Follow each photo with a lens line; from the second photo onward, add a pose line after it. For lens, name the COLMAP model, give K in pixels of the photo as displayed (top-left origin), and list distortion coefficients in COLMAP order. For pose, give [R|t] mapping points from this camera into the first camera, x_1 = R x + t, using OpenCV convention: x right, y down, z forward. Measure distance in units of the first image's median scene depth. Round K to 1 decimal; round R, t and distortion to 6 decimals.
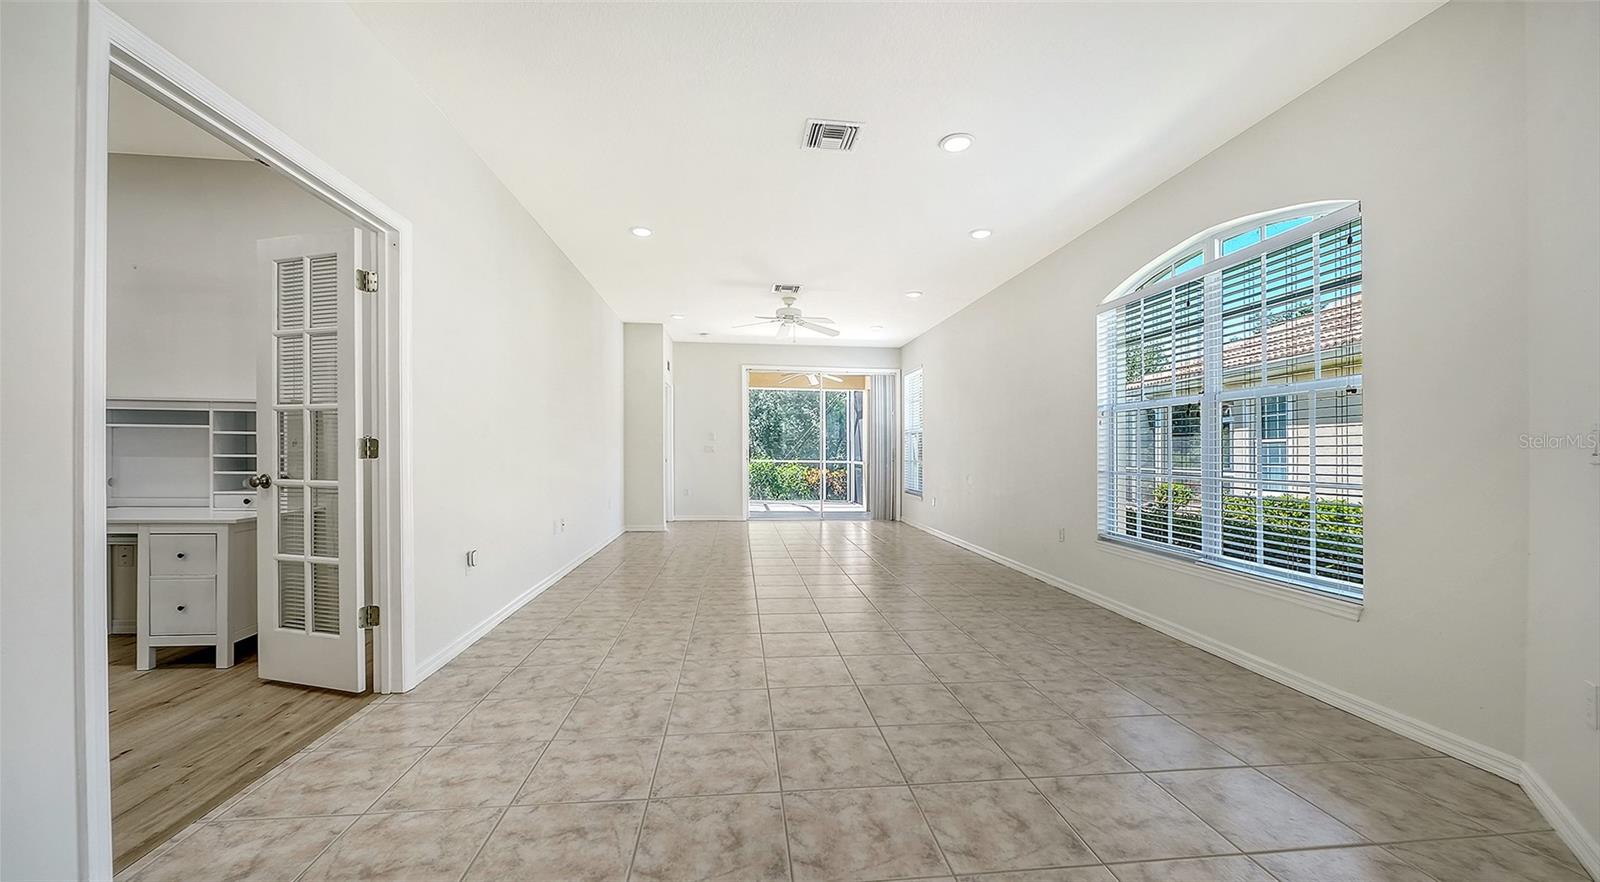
lens RADIAL K [[581.2, 0, 786.3], [0, 581.2, 453.3], [0, 0, 1]] dist [-0.002099, -0.000148]
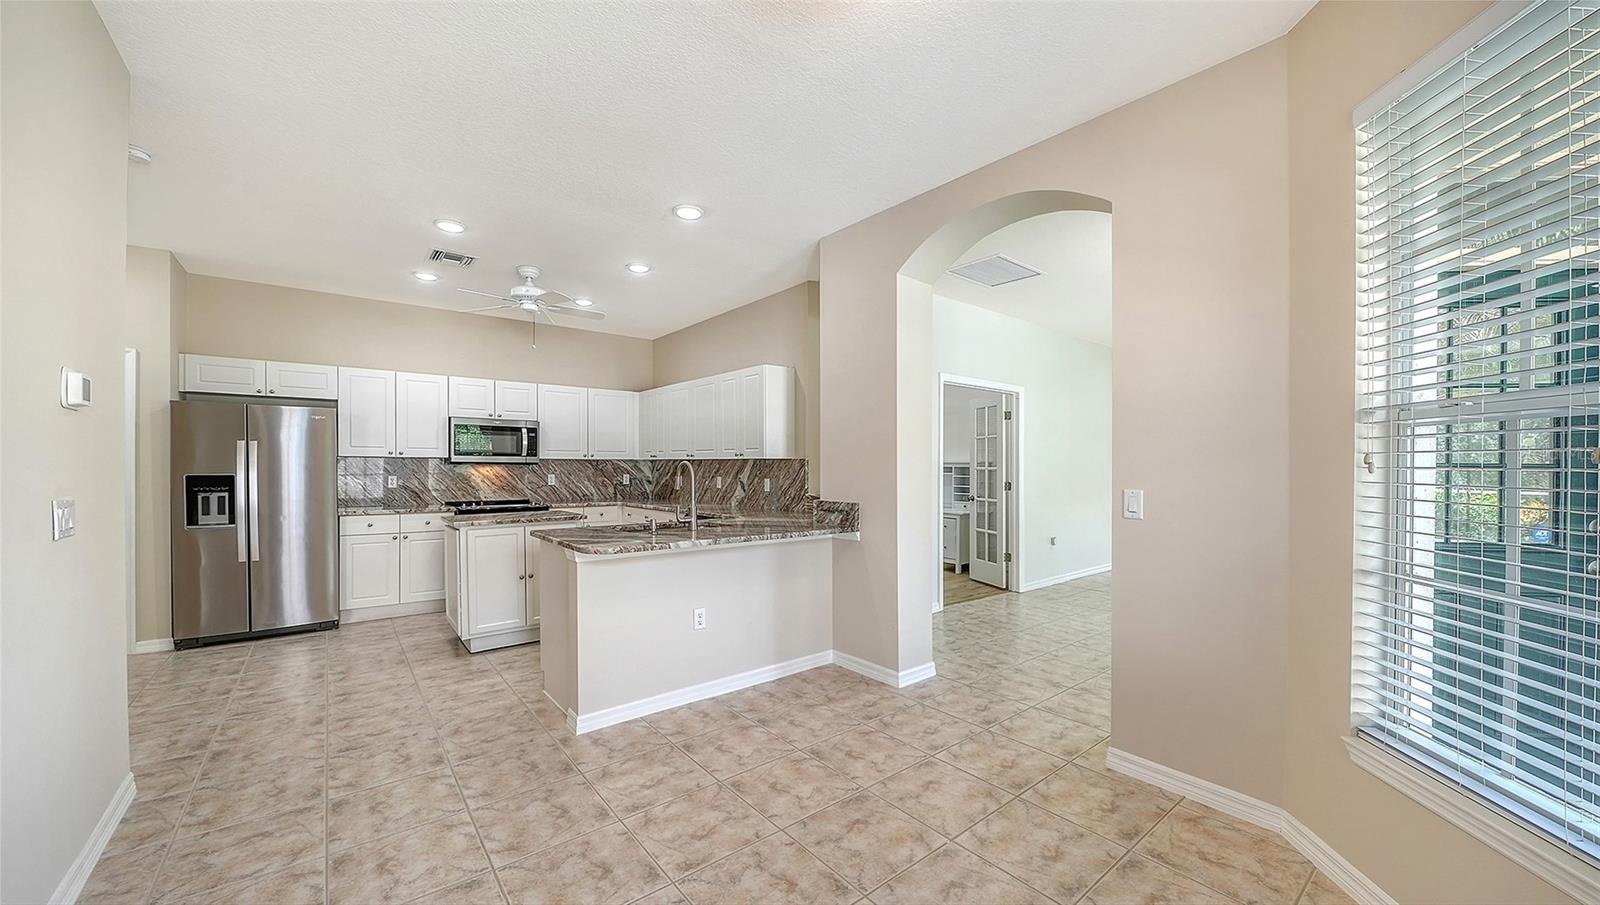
lens RADIAL K [[588.7, 0, 814.8], [0, 588.7, 474.2], [0, 0, 1]] dist [-0.007926, -0.000361]
pose [[0.561928, 0.008062, -0.827147, 0.779389], [-0.003642, 0.999967, 0.007273, -0.068890], [0.827178, -0.001075, 0.561939, -0.944511]]
